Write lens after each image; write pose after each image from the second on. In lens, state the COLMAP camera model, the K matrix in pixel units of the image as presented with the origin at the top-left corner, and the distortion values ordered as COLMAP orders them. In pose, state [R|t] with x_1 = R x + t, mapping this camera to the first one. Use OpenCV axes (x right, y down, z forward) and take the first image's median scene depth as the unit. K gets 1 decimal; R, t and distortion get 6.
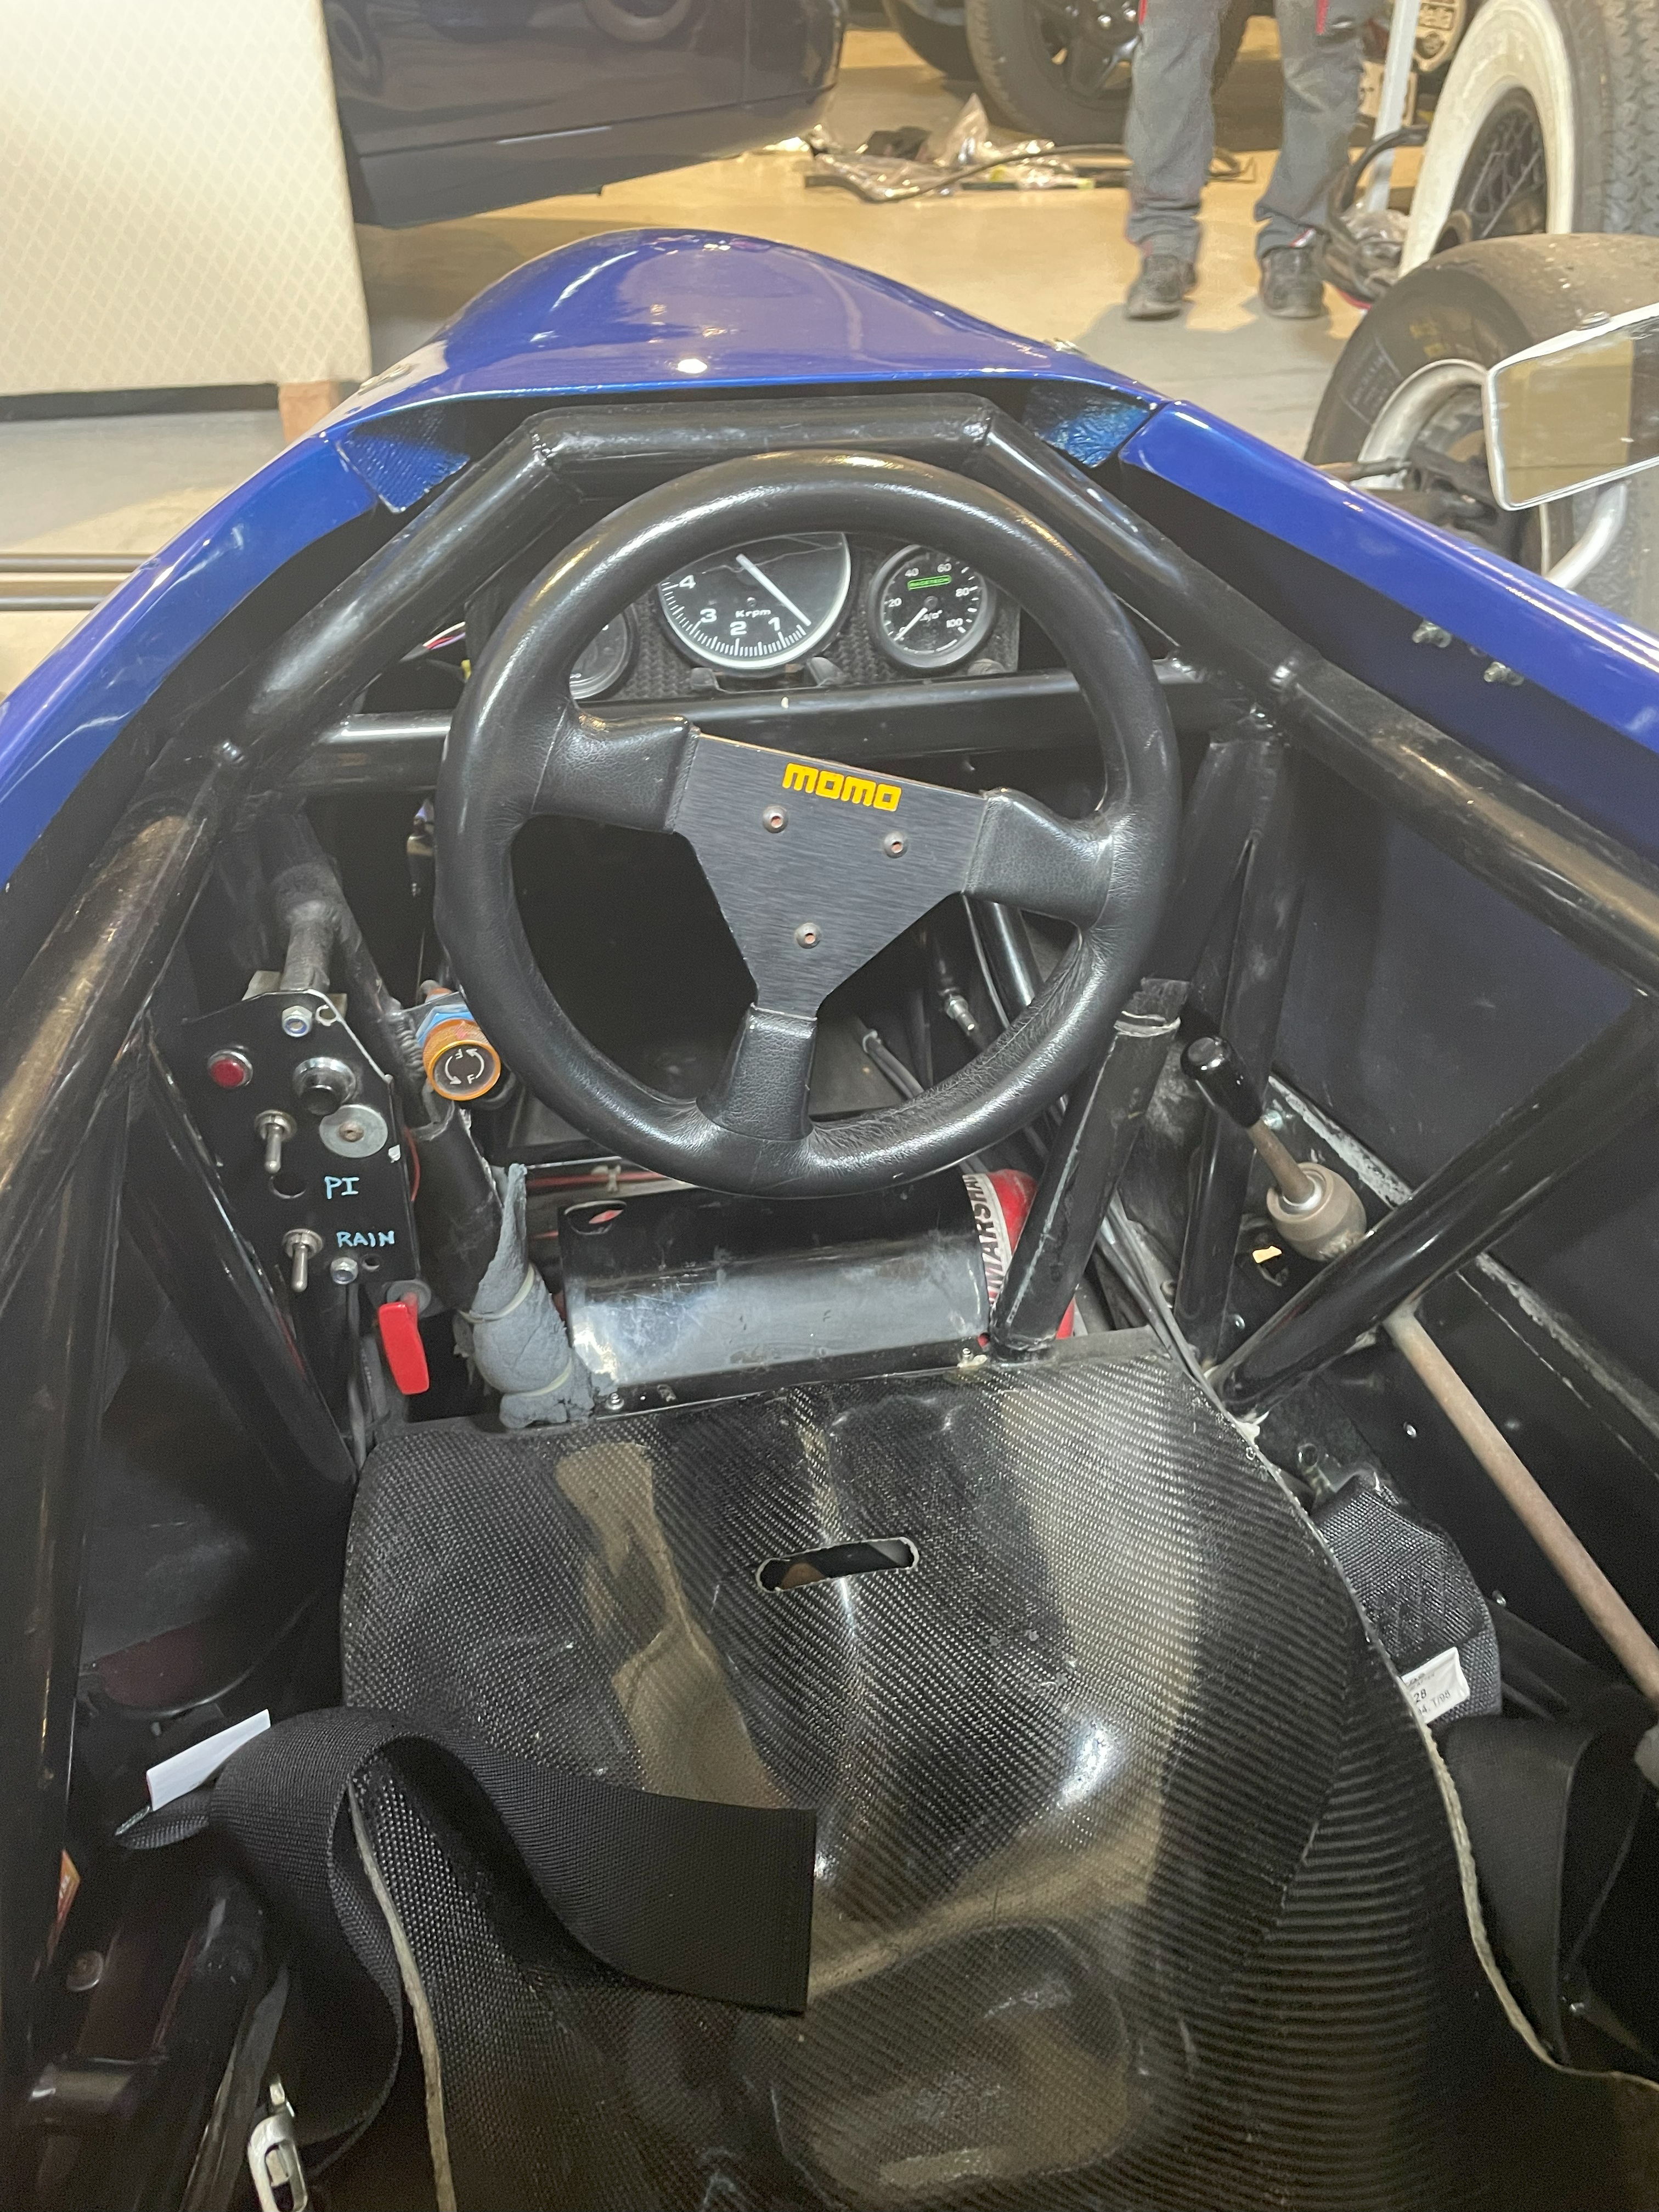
lens RADIAL K [[1677.4, 0, 831.8], [0, 1677.4, 1066.1], [0, 0, 1]] dist [0.071100, -0.136364]
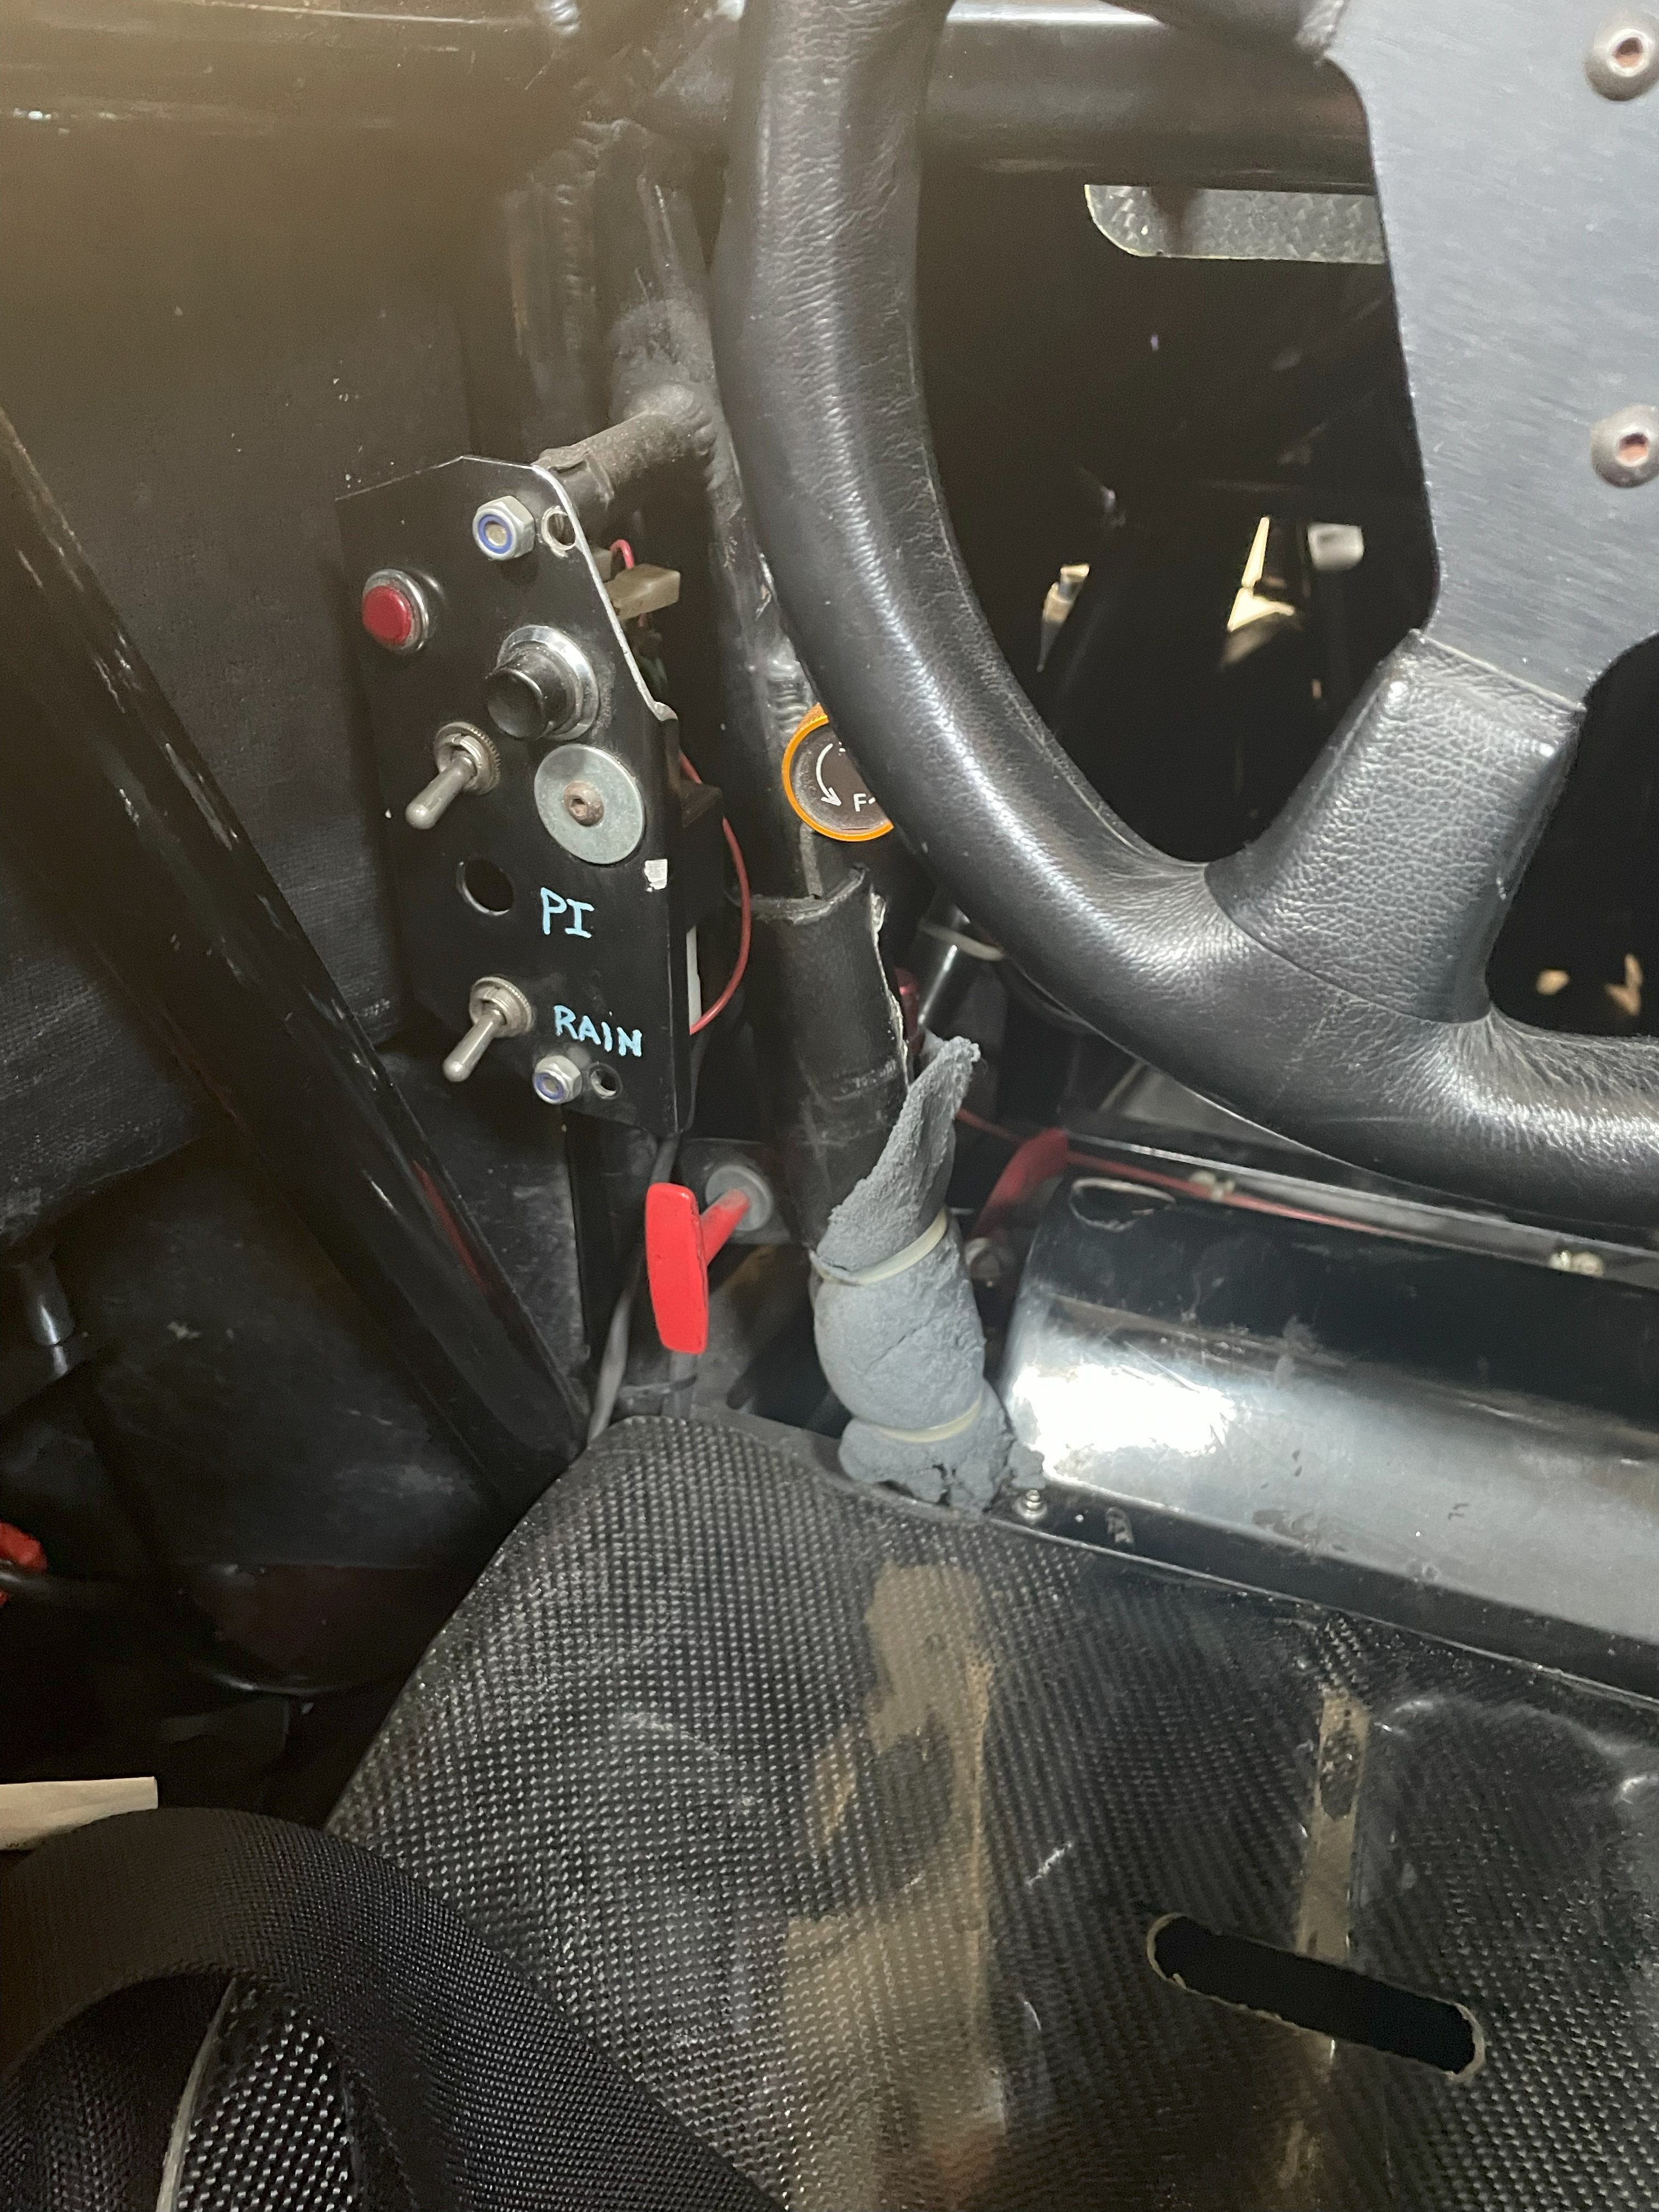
lens RADIAL K [[1677.4, 0, 831.8], [0, 1677.4, 1066.1], [0, 0, 1]] dist [0.071100, -0.136364]
pose [[0.855719, 0.278884, -0.435853, 0.024129], [-0.297276, 0.954409, 0.027038, 0.064047], [0.423522, 0.106432, 0.899612, 0.460621]]
